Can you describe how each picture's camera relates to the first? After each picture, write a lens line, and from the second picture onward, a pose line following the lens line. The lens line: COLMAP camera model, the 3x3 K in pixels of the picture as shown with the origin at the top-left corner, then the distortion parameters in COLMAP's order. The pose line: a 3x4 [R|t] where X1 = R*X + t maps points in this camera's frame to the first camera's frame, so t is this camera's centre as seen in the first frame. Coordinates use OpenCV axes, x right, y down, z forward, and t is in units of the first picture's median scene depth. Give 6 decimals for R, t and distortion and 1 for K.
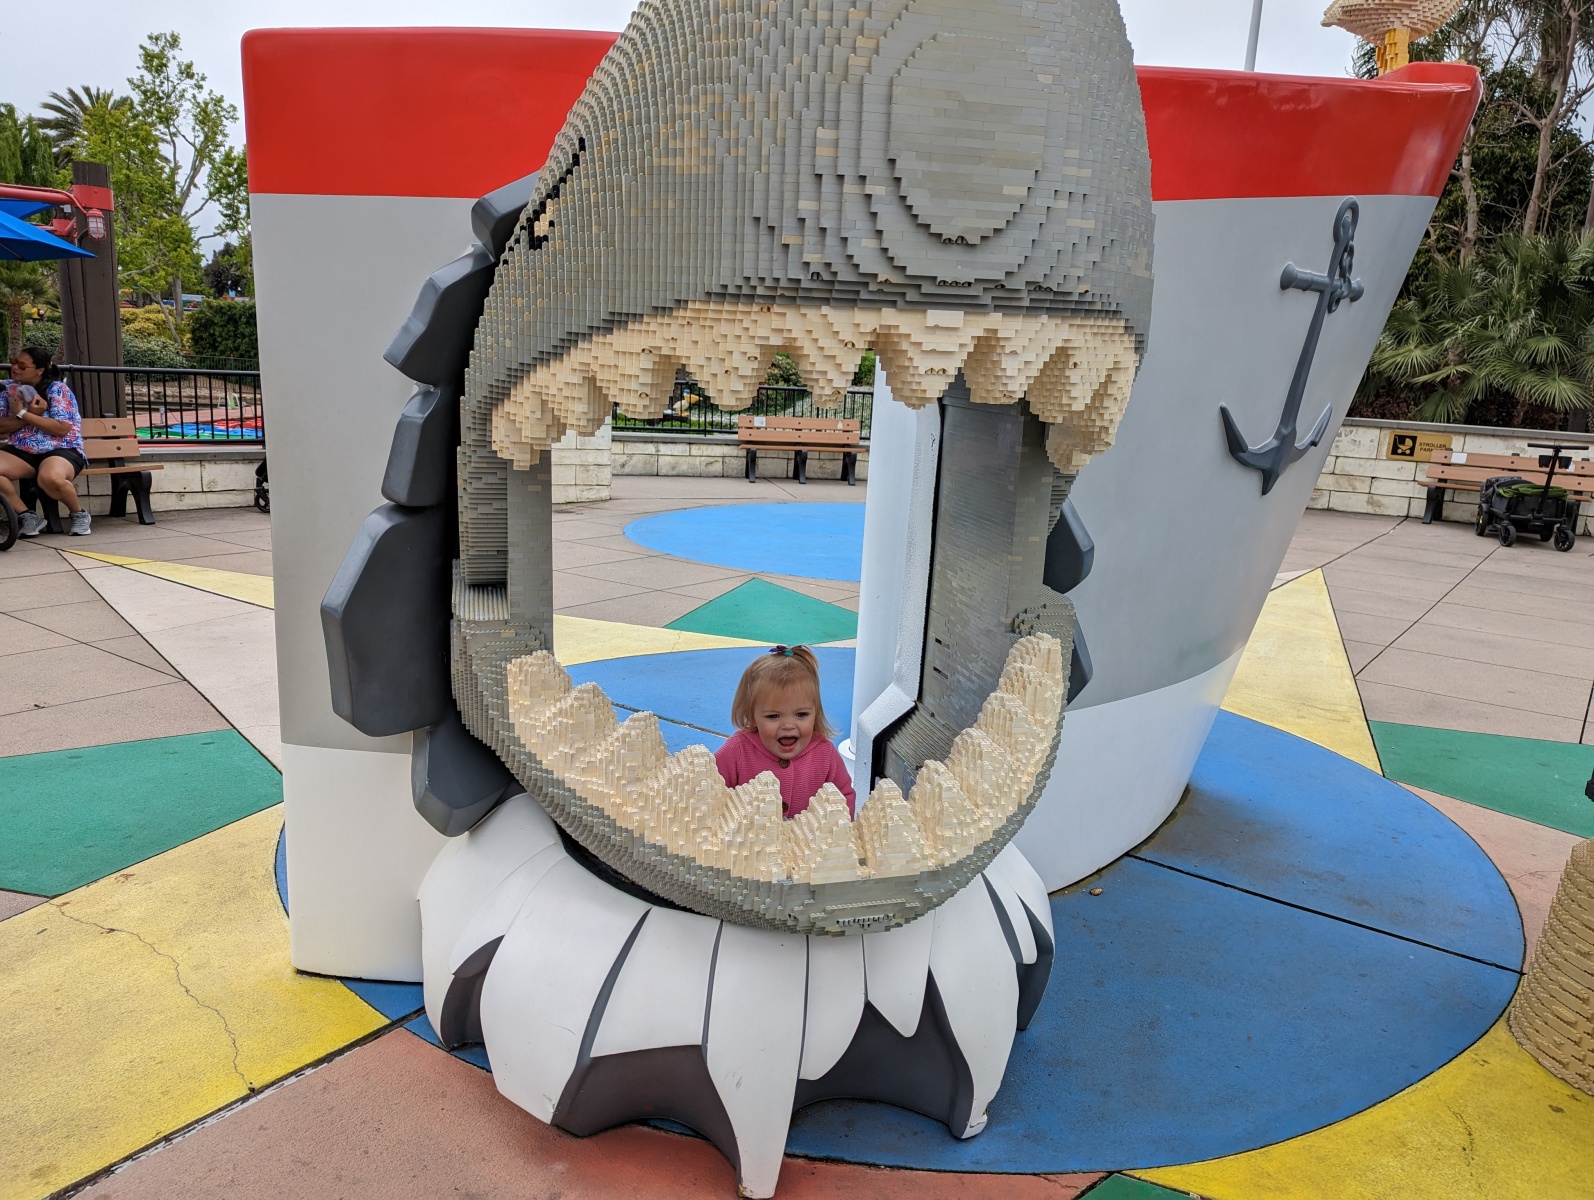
lens RADIAL K [[1126.8, 0, 794.9], [0, 1126.8, 607.5], [0, 0, 1]] dist [0.029415, -0.001857]
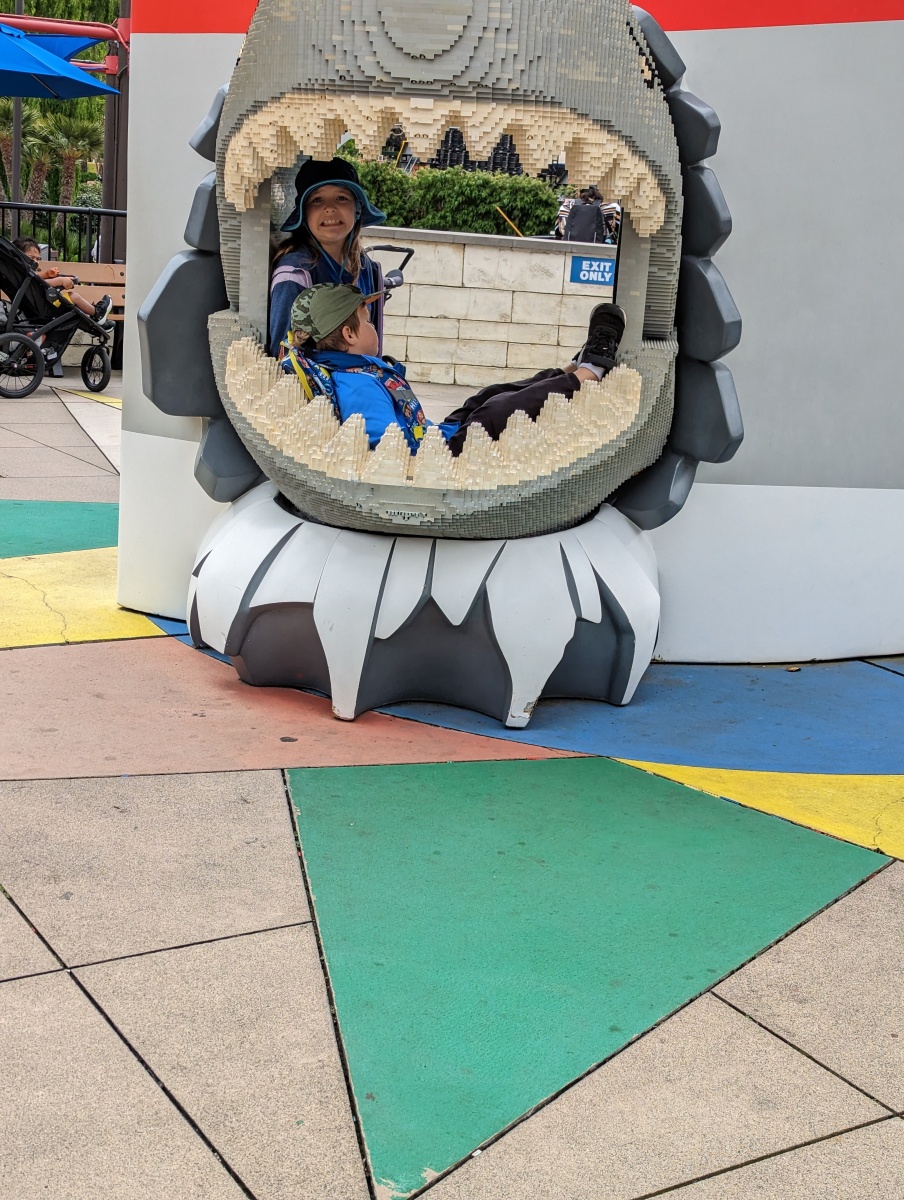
lens RADIAL K [[1646.5, 0, 452.0], [0, 1646.5, 600.0], [0, 0, 1]] dist [0.112522, -0.440851]
pose [[0.932635, 0.103803, -0.345568, 1.050347], [-0.106197, 0.994272, 0.012055, 0.423240], [0.344839, 0.025456, 0.938316, -1.218976]]
